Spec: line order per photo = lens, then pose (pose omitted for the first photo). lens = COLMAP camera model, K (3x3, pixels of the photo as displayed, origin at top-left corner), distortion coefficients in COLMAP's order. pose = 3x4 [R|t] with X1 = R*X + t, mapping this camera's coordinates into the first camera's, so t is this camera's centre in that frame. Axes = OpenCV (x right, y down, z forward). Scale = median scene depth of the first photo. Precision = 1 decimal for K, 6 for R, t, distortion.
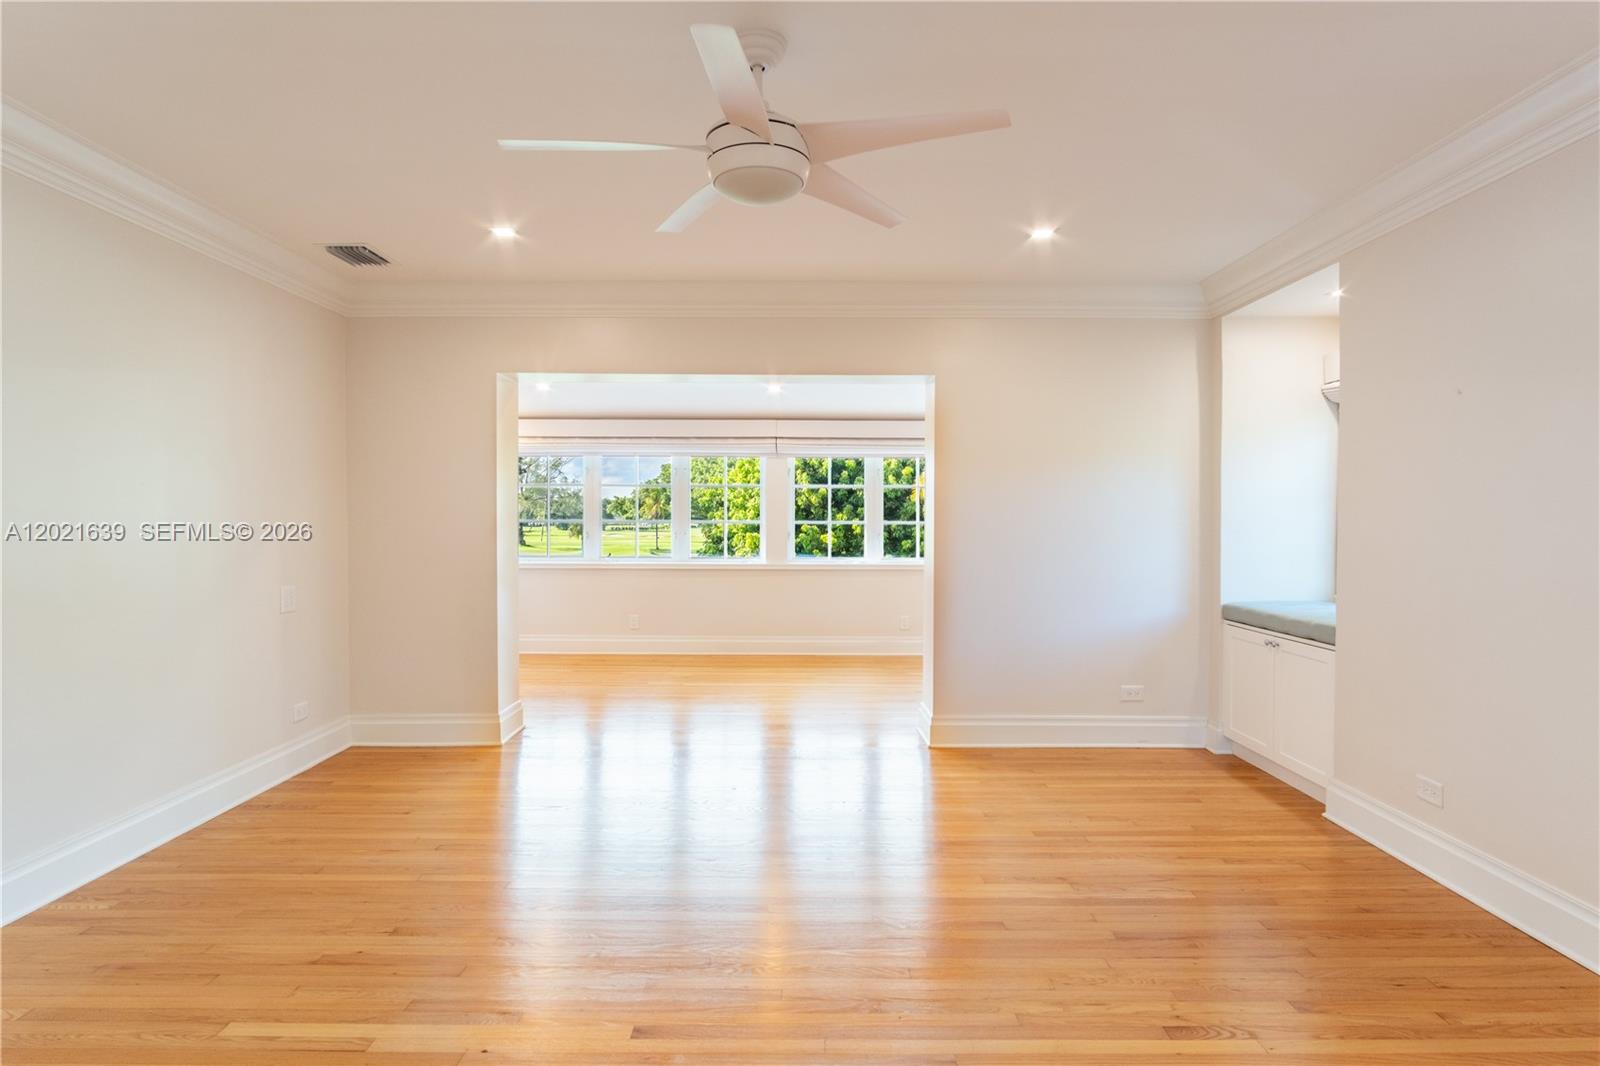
lens RADIAL K [[855.6, 0, 796.0], [0, 855.6, 528.9], [0, 0, 1]] dist [-0.007038, 0.000307]
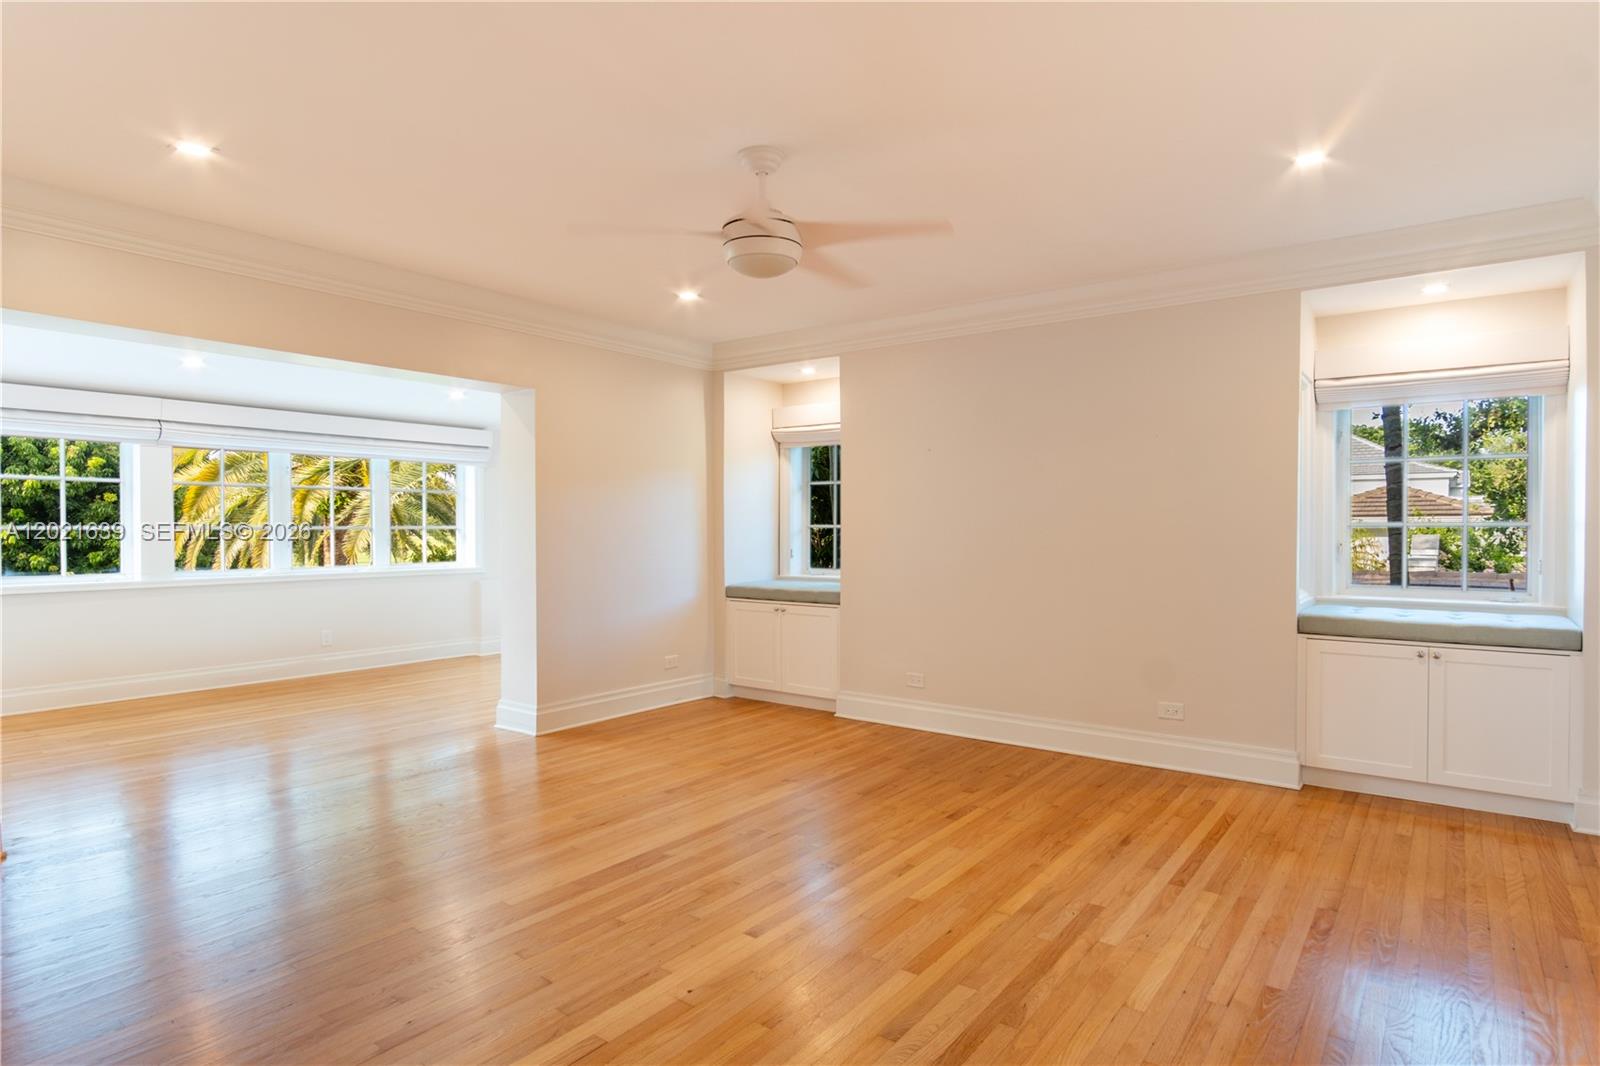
lens RADIAL K [[874.9, 0, 811.2], [0, 874.9, 530.3], [0, 0, 1]] dist [-0.011790, 0.002293]
pose [[0.594660, -0.011291, 0.803898, -0.522626], [0.013286, 0.999903, 0.004216, -0.003530], [-0.803867, 0.008173, 0.594753, 0.073038]]
